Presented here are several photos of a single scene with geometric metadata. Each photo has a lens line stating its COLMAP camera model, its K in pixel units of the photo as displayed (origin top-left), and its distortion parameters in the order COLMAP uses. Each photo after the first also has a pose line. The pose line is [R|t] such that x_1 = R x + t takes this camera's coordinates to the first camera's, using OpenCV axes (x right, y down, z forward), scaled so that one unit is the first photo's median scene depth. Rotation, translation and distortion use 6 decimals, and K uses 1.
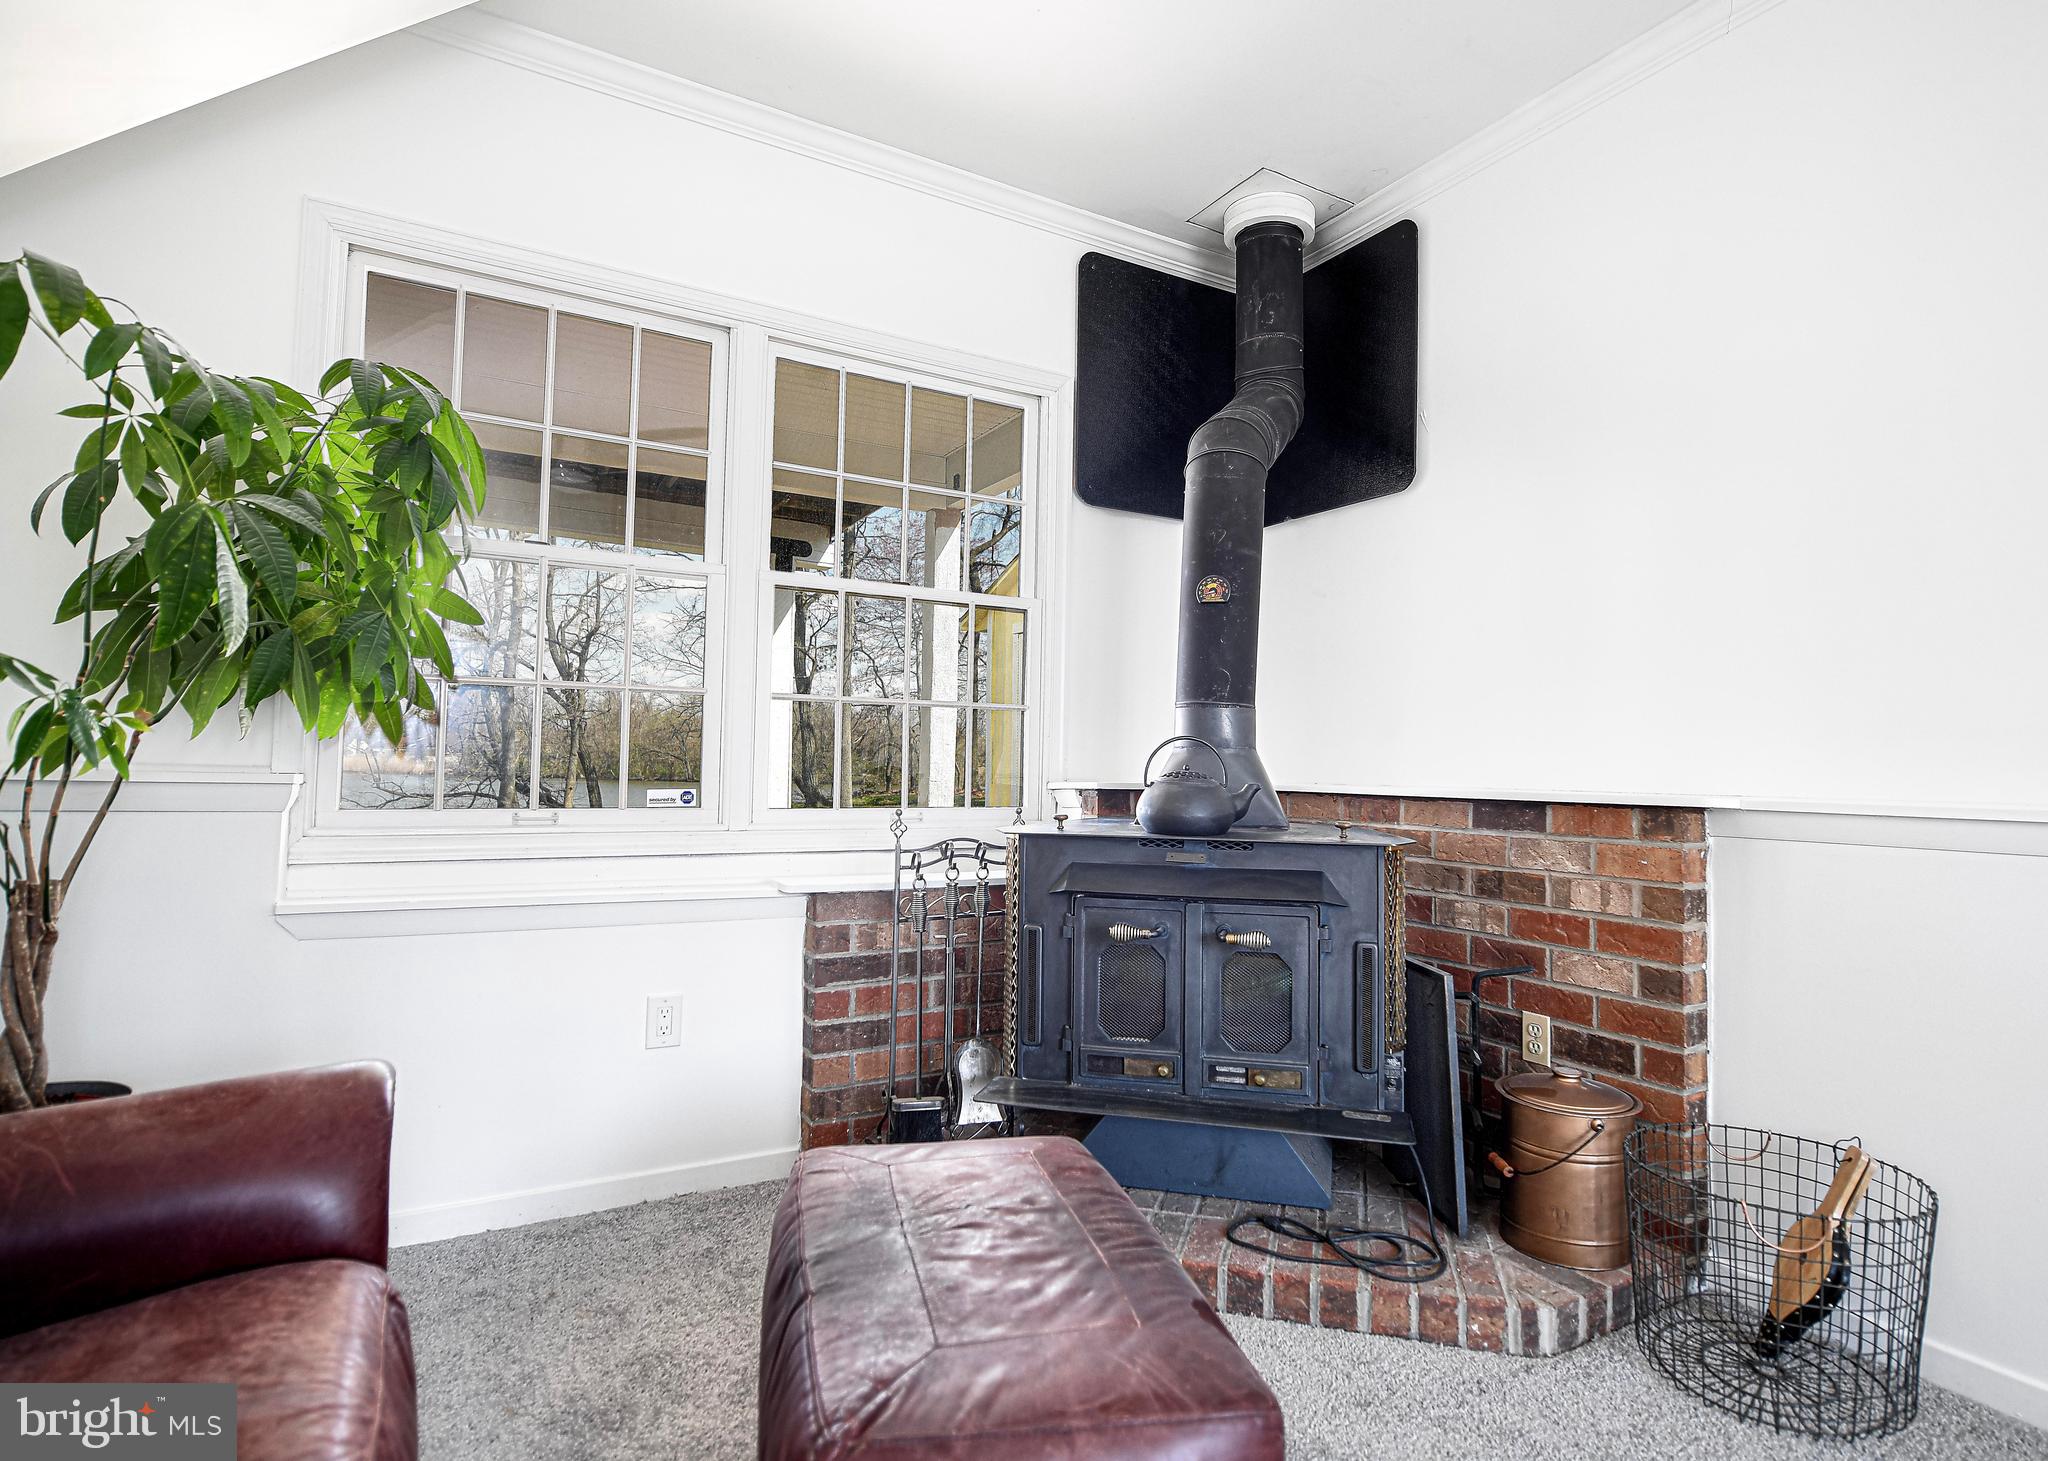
lens RADIAL K [[1032.2, 0, 1021.8], [0, 1032.2, 718.8], [0, 0, 1]] dist [-0.003693, -0.001062]
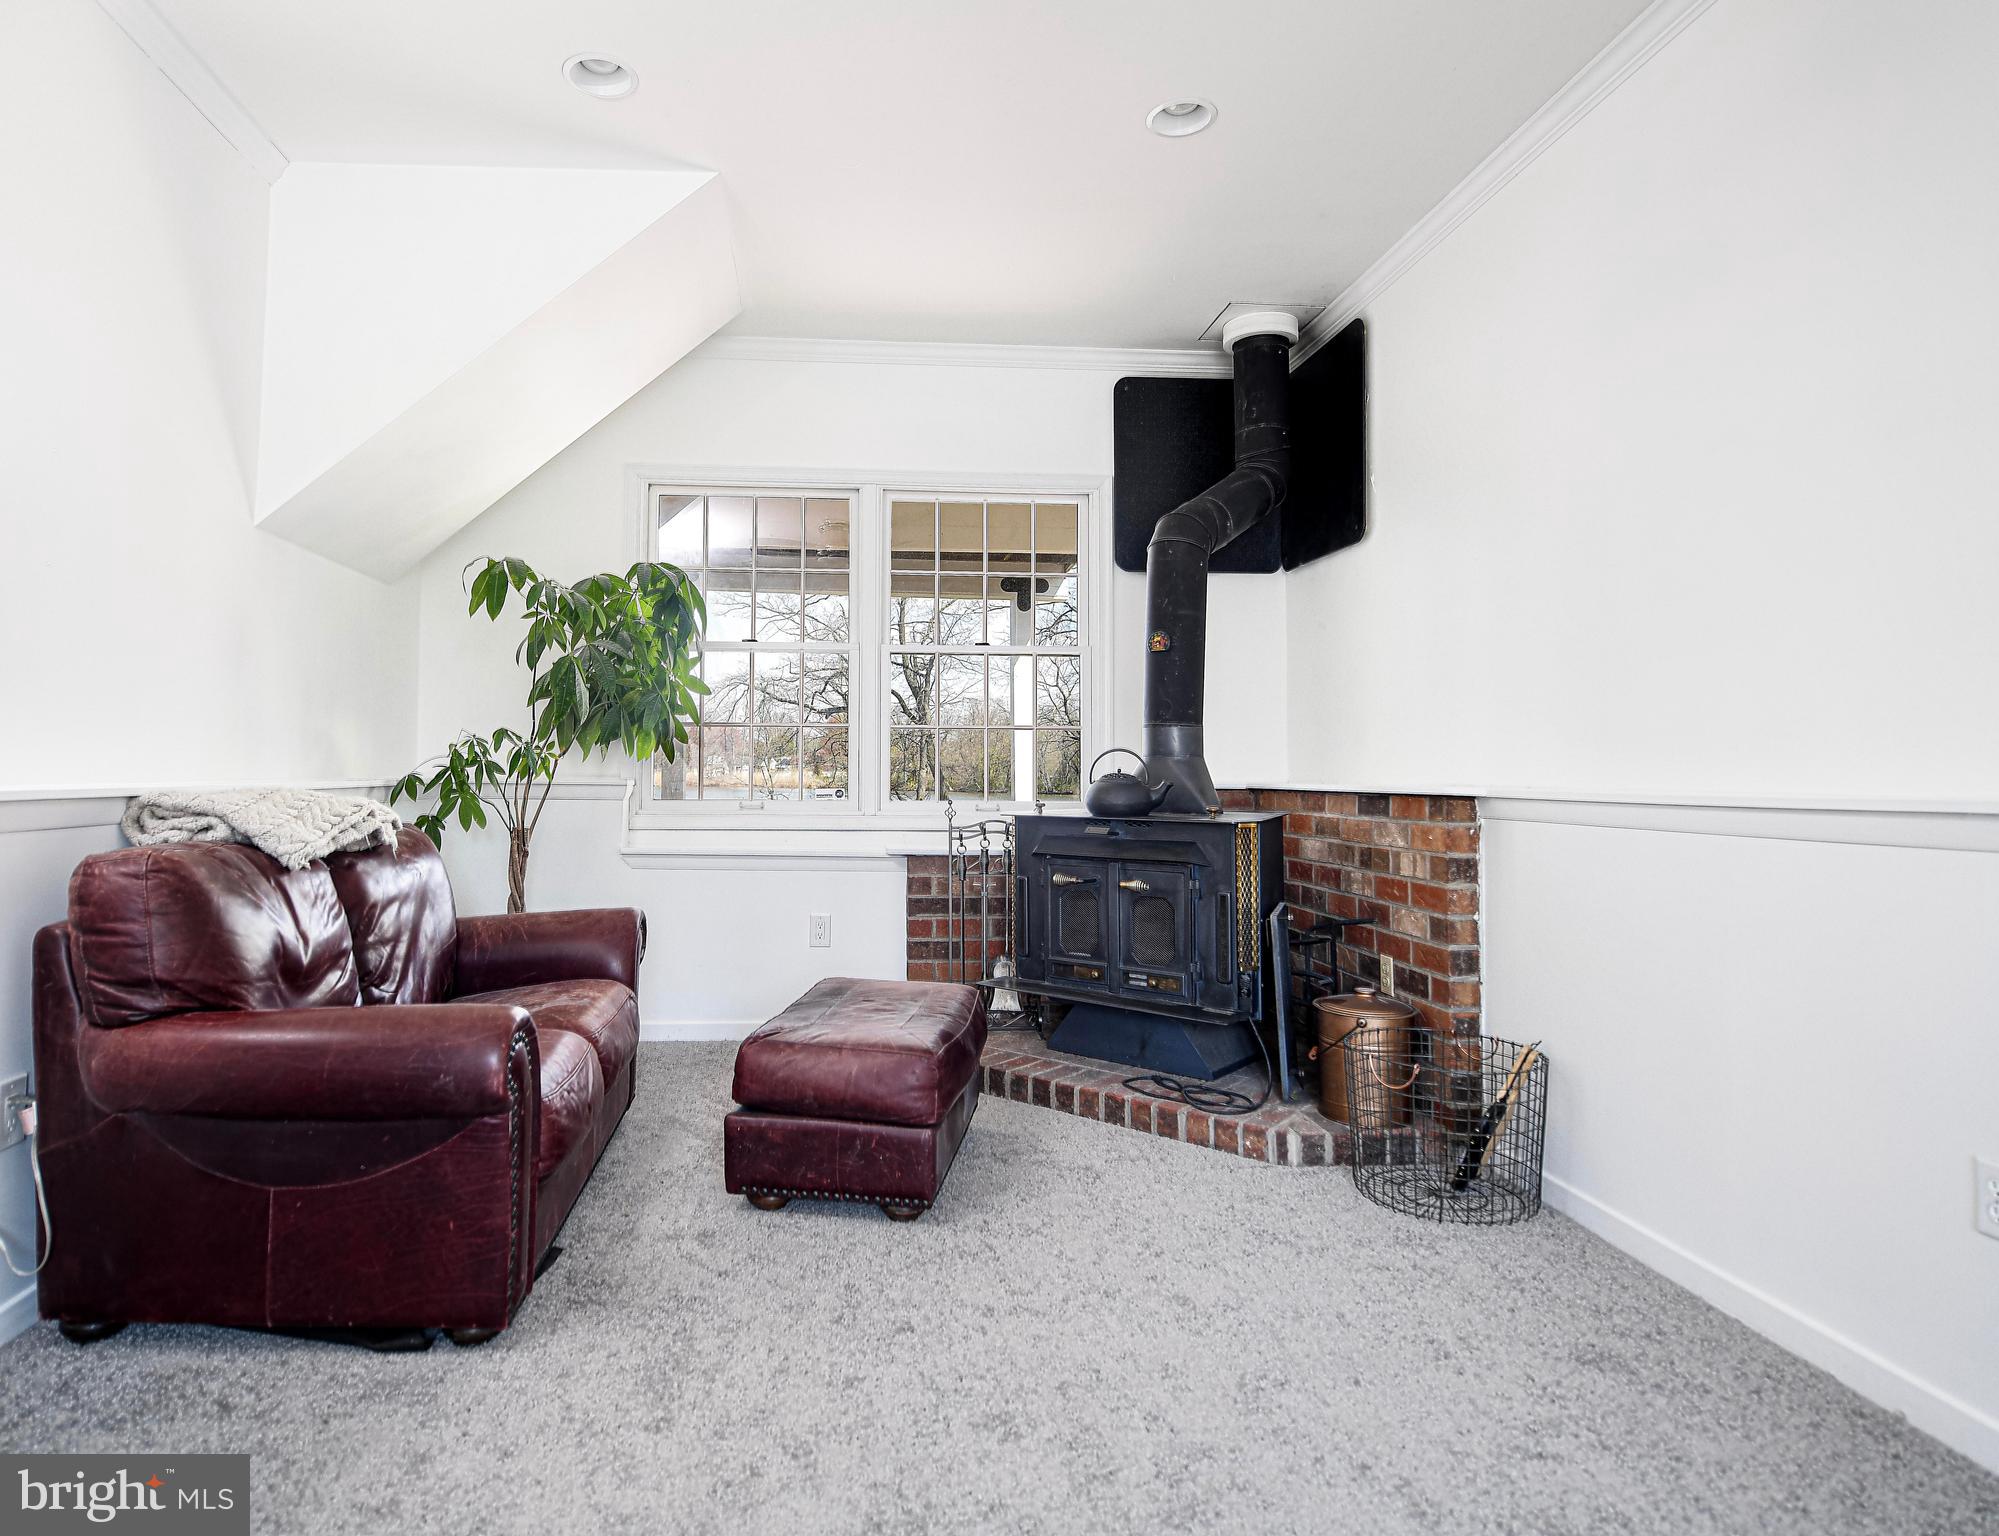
lens RADIAL K [[1127.8, 0, 897.1], [0, 1127.8, 721.9], [0, 0, 1]] dist [-0.005405, -0.001446]
pose [[0.891965, -0.031463, -0.451009, 0.629754], [0.030421, 0.999491, -0.009561, -0.015881], [0.451081, -0.005192, 0.892468, -0.580579]]
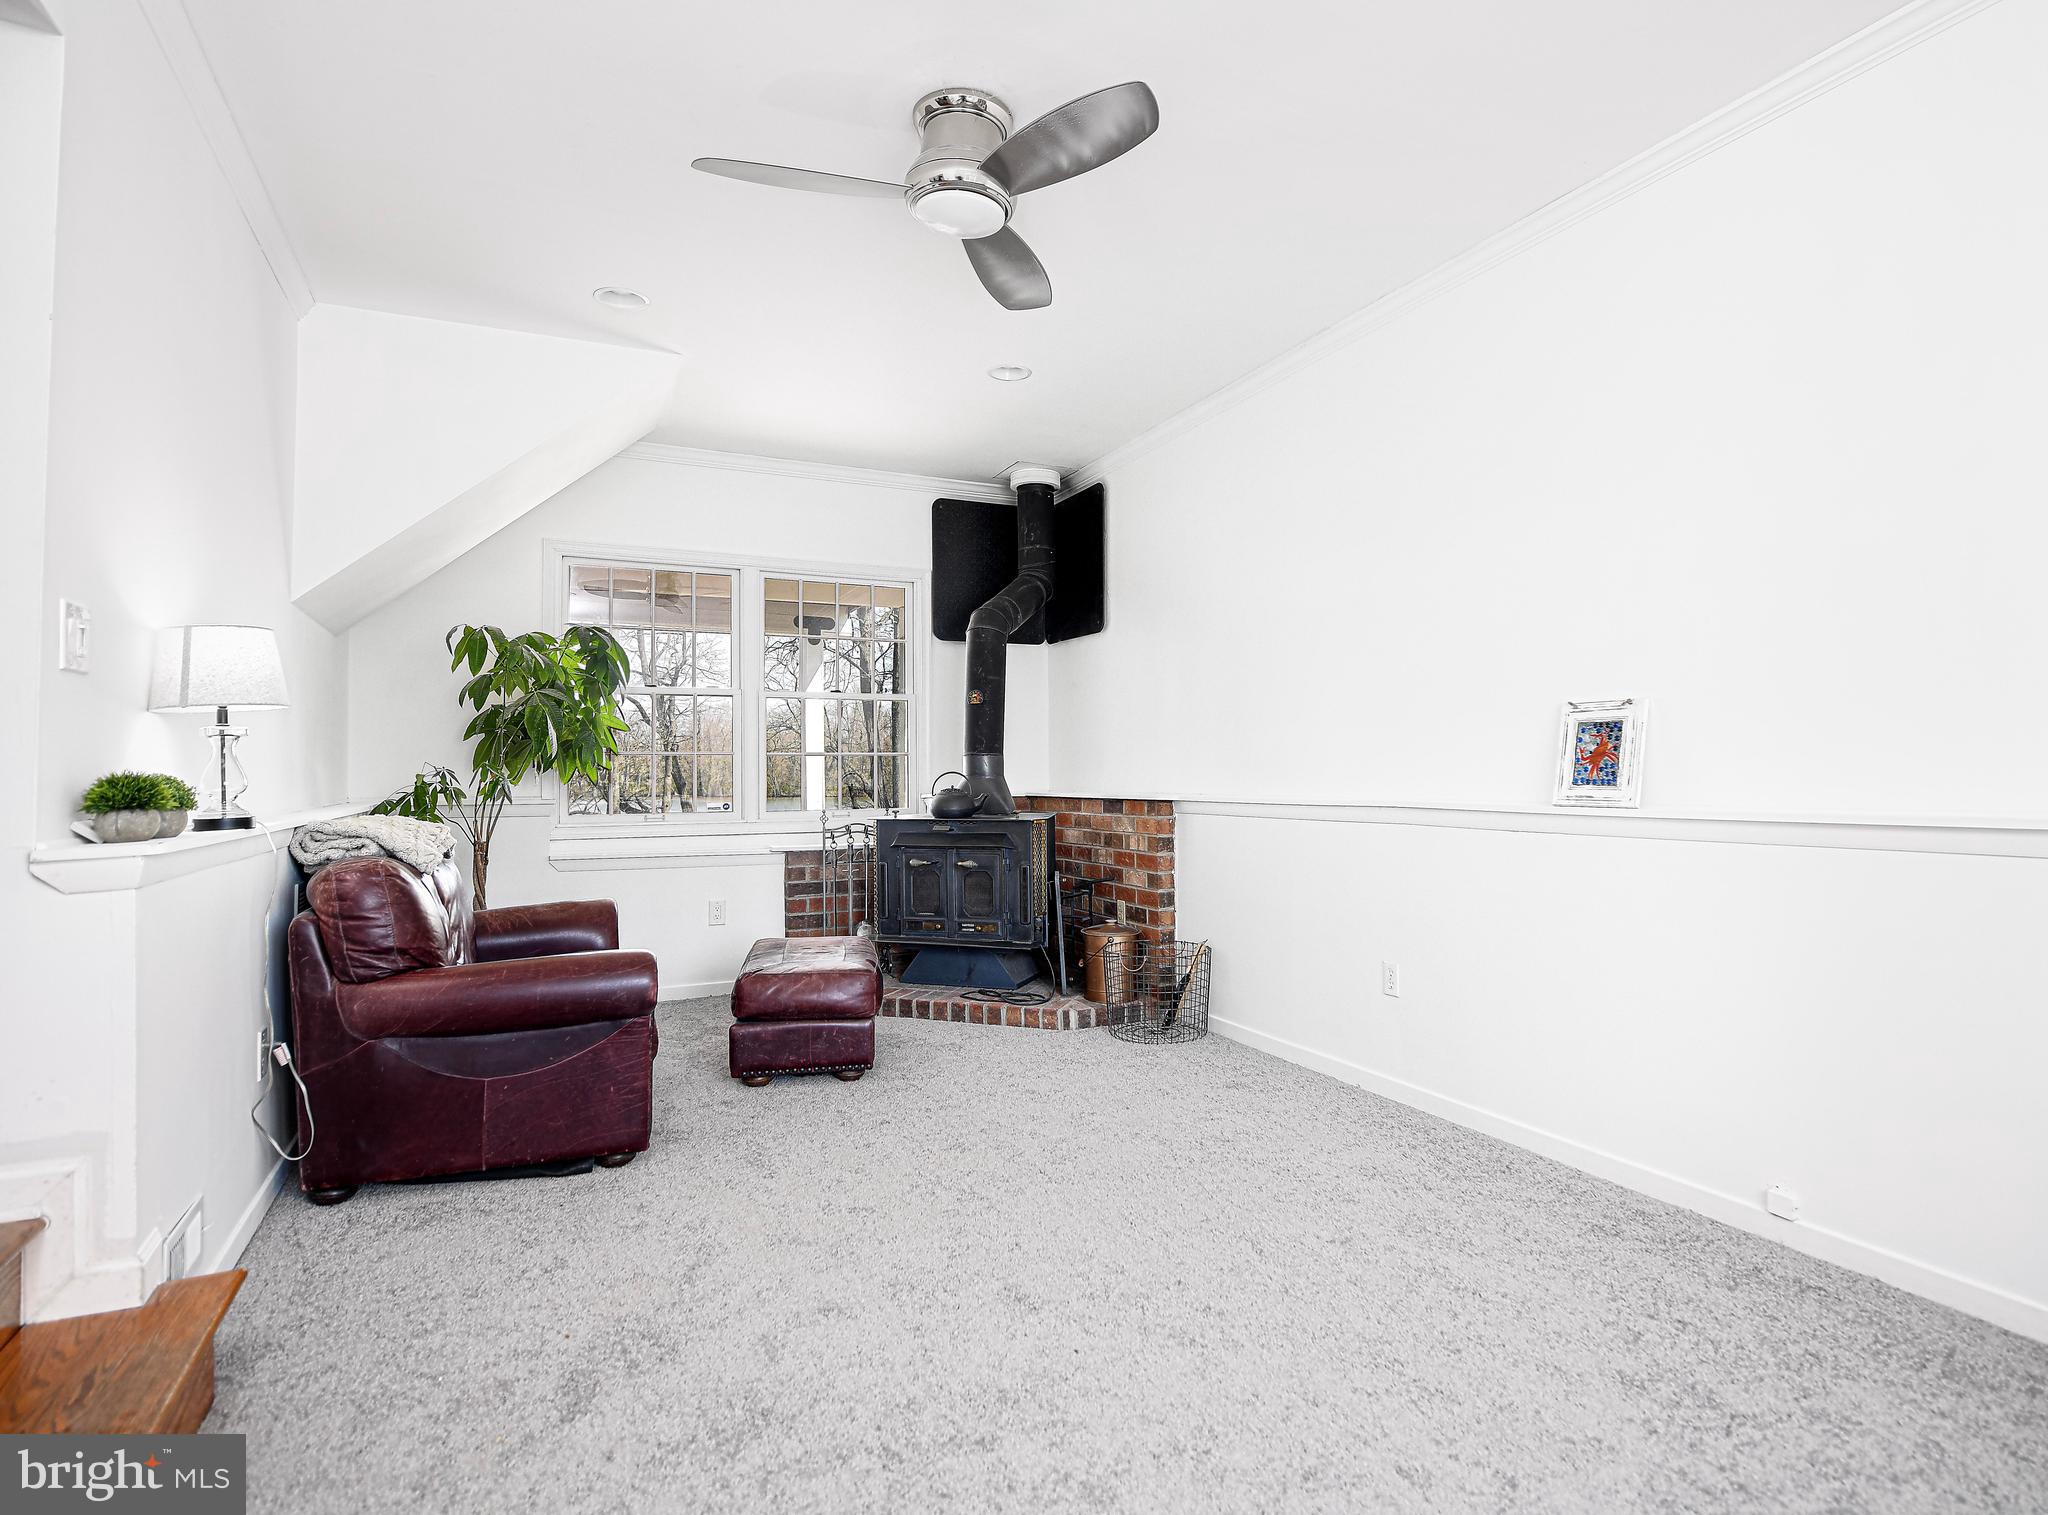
lens RADIAL K [[1112.2, 0, 1037.9], [0, 1112.2, 742.6], [0, 0, 1]] dist [-0.001443, -0.000562]
pose [[0.995827, -0.027689, -0.086959, 0.563549], [0.029454, 0.999384, 0.019087, -0.085522], [0.086377, -0.021569, 0.996029, -1.316829]]
